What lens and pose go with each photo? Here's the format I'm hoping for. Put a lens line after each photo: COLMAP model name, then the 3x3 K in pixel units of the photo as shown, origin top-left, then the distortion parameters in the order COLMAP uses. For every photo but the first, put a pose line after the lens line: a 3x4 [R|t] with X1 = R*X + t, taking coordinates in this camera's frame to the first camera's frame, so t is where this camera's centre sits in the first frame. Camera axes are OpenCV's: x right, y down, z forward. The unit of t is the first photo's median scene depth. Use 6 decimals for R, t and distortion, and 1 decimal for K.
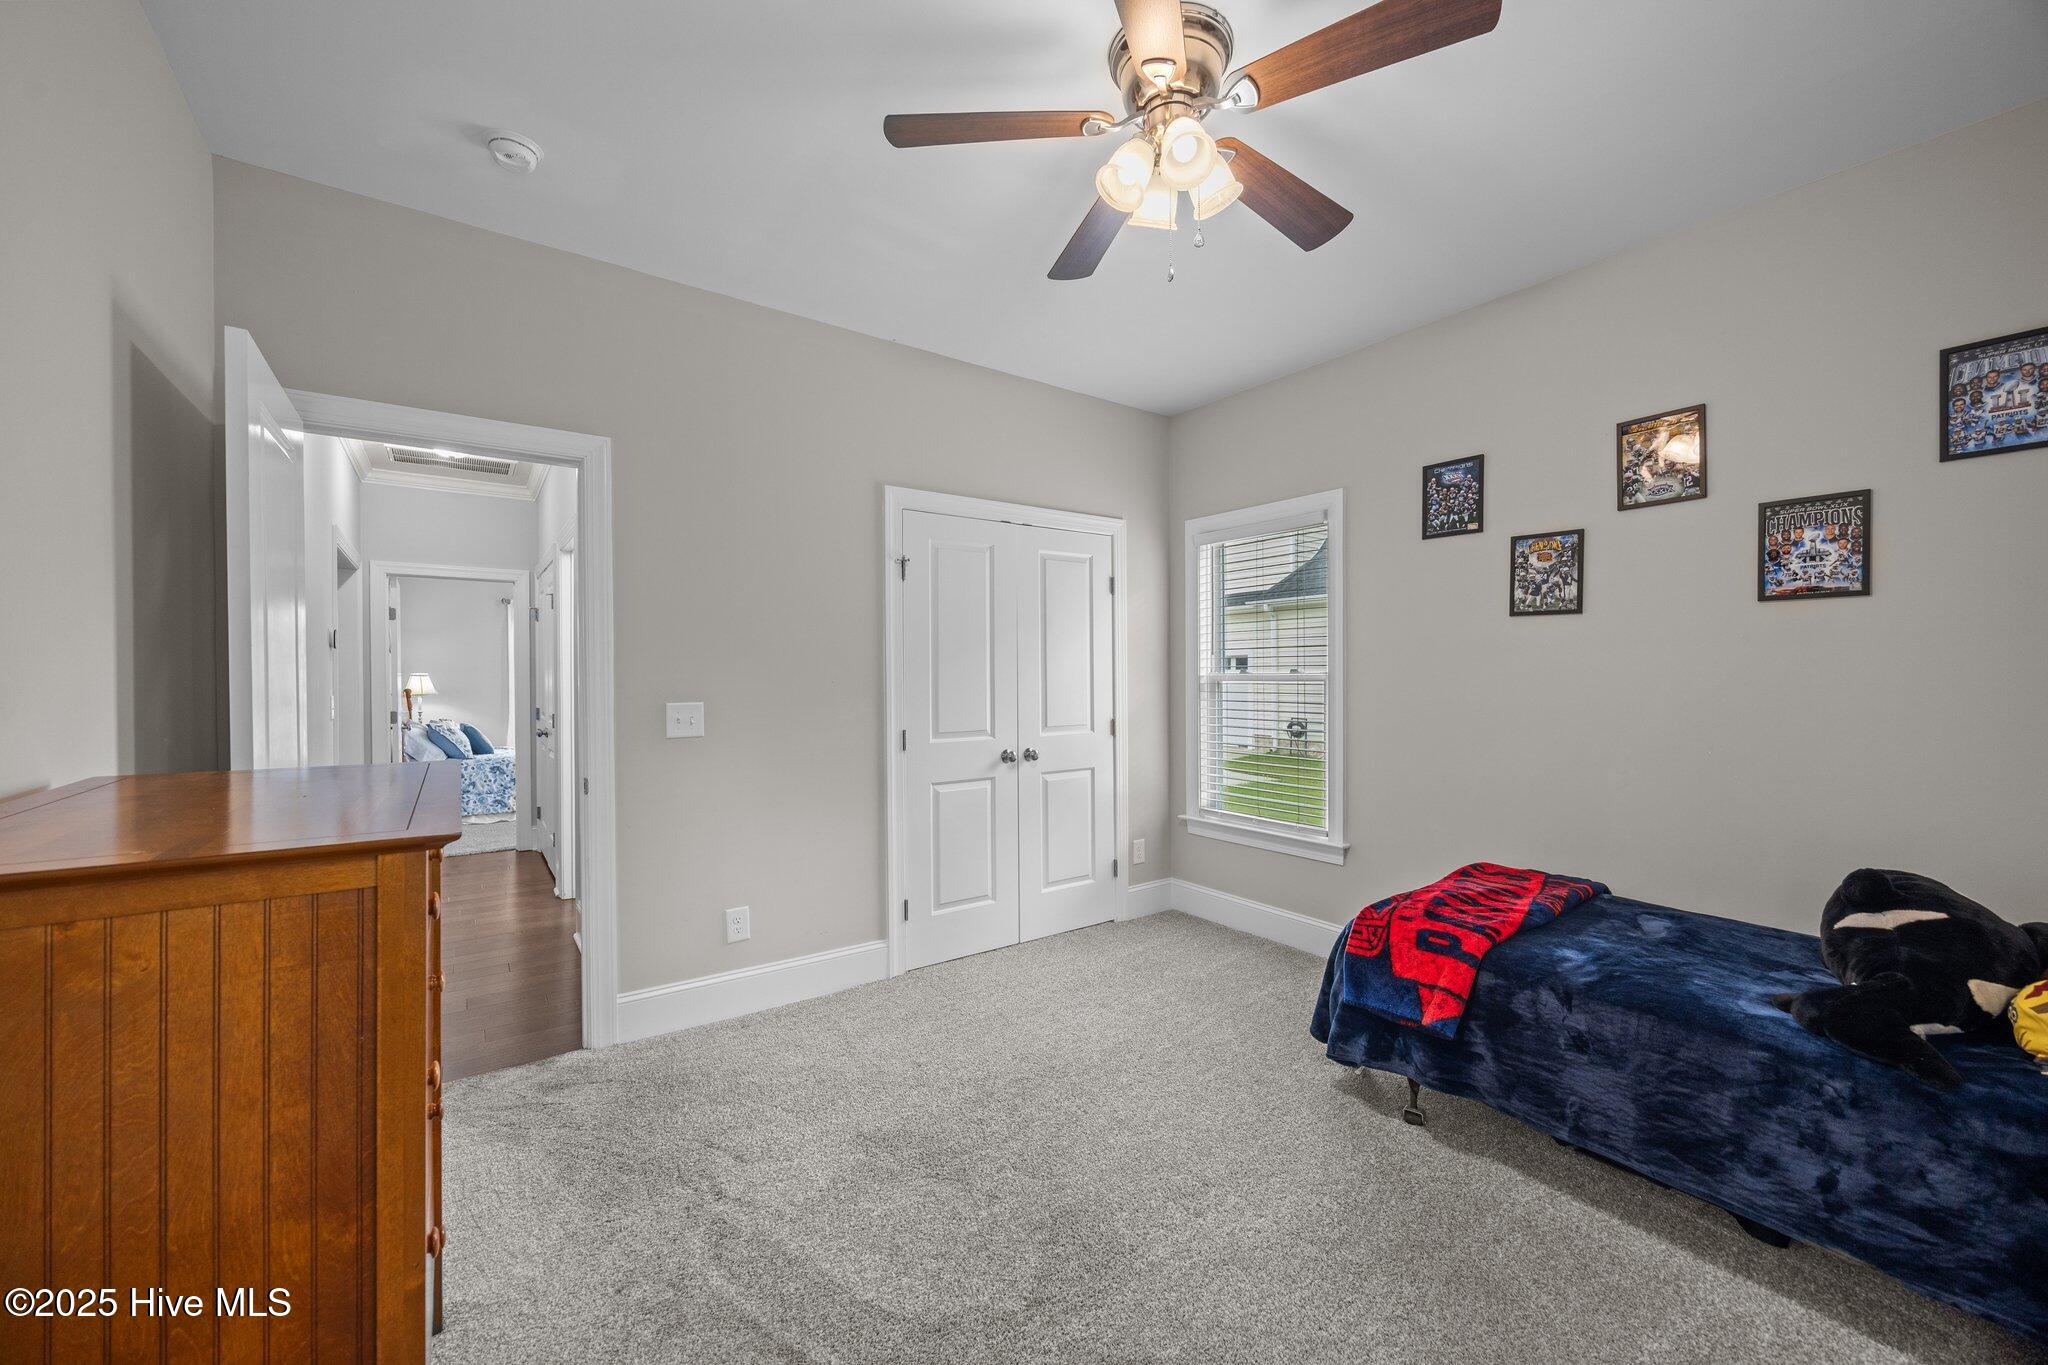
lens RADIAL K [[786.7, 0, 1026.2], [0, 786.7, 674.0], [0, 0, 1]] dist [-0.000241, -0.000093]
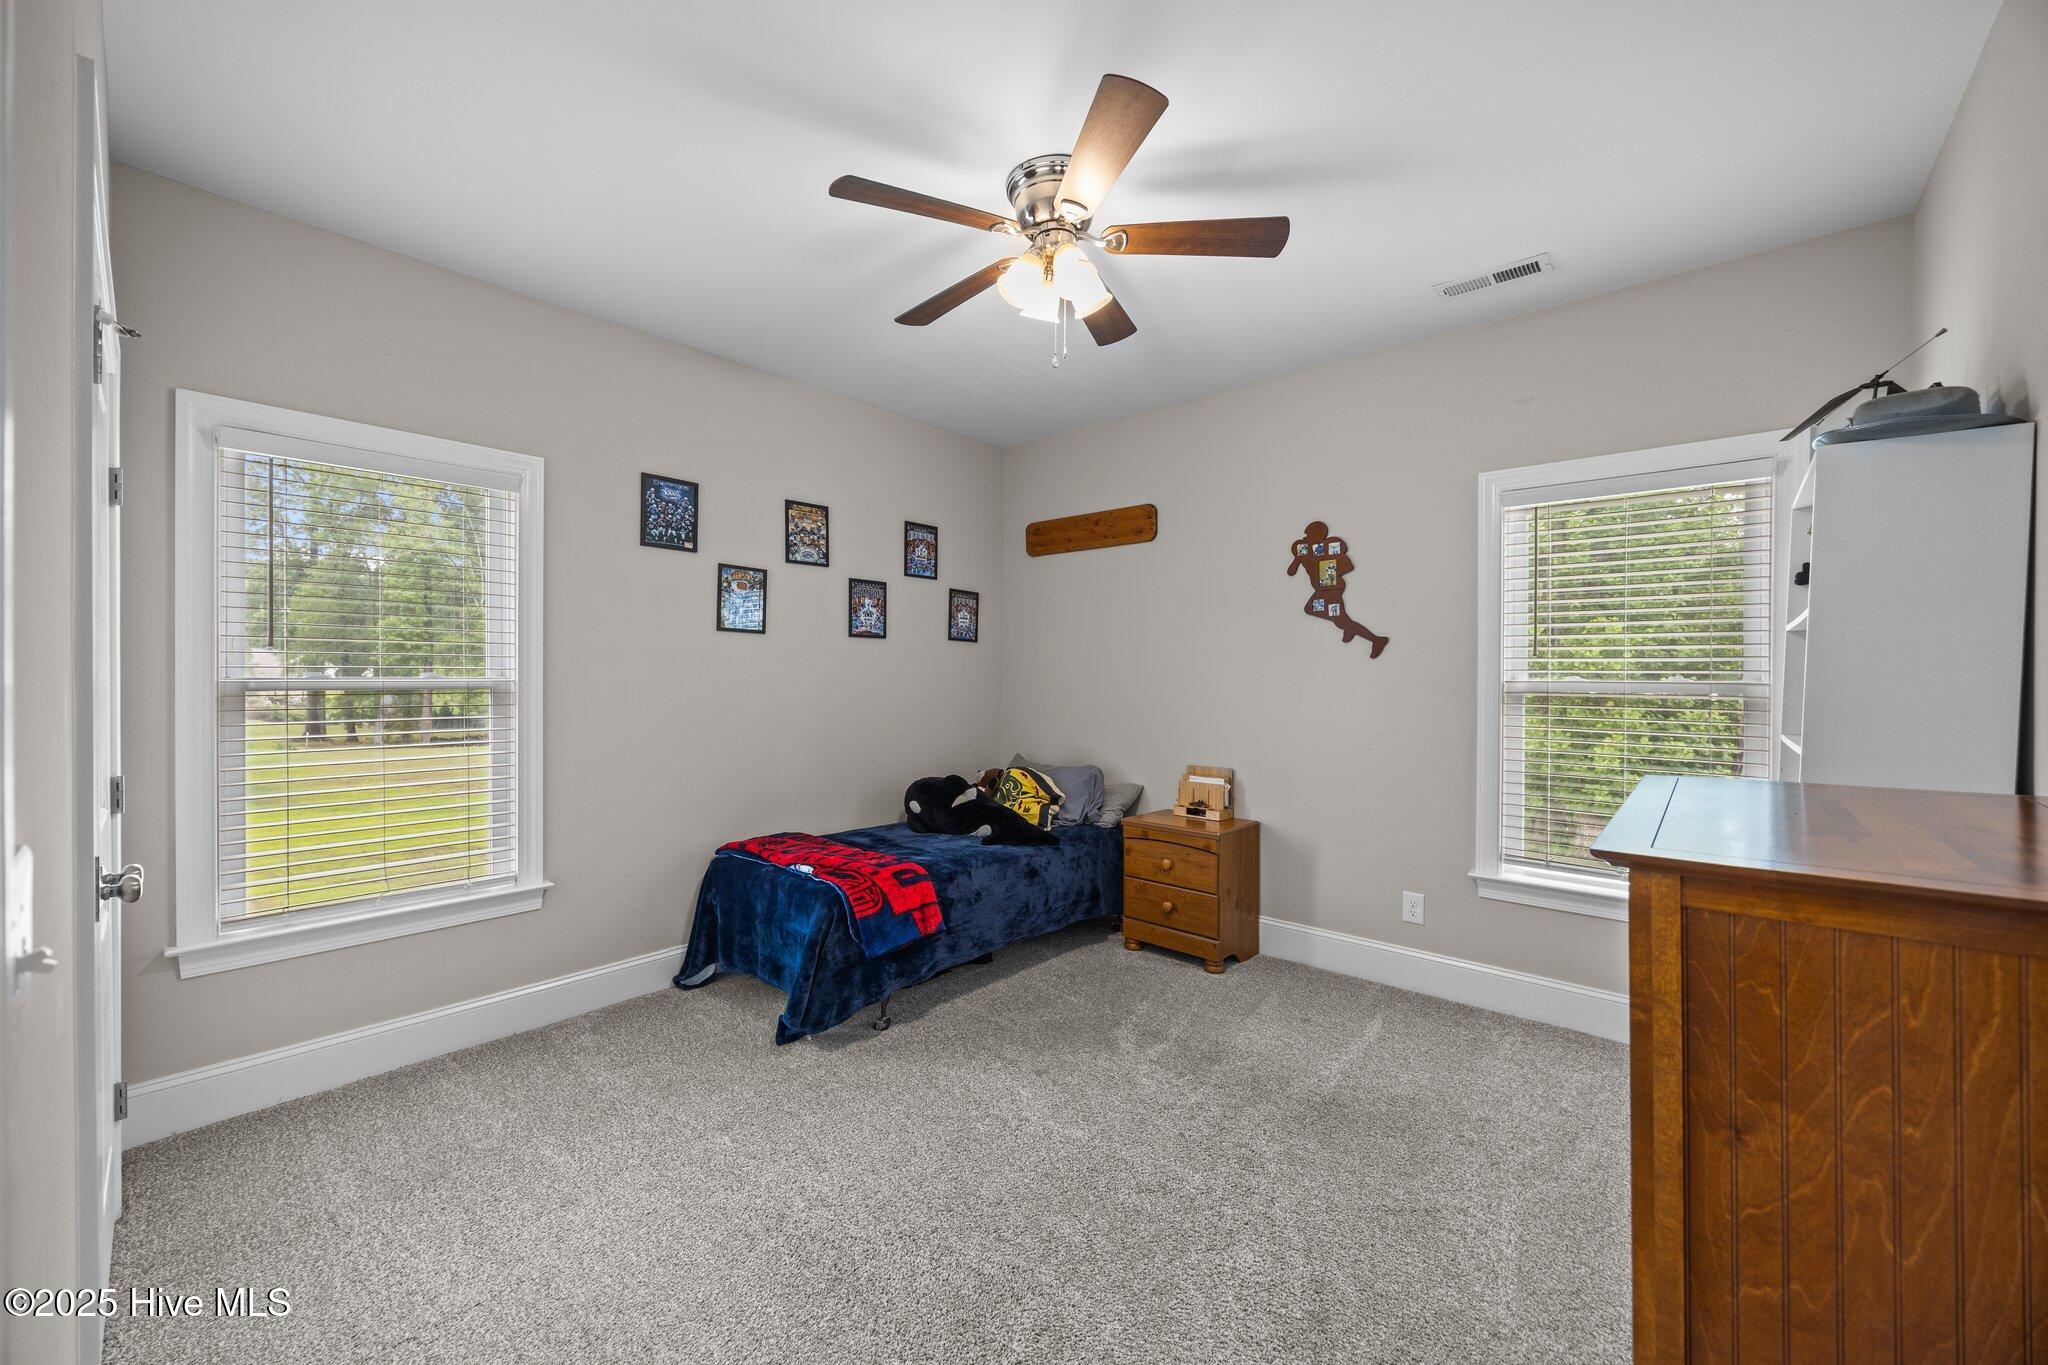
lens RADIAL K [[786.7, 0, 1026.2], [0, 786.7, 674.0], [0, 0, 1]] dist [-0.000241, -0.000093]
pose [[-0.219541, 0.010475, 0.975547, -0.636356], [0.000557, 0.999944, -0.010612, 0.004027], [-0.975603, -0.001786, -0.219534, 0.820725]]
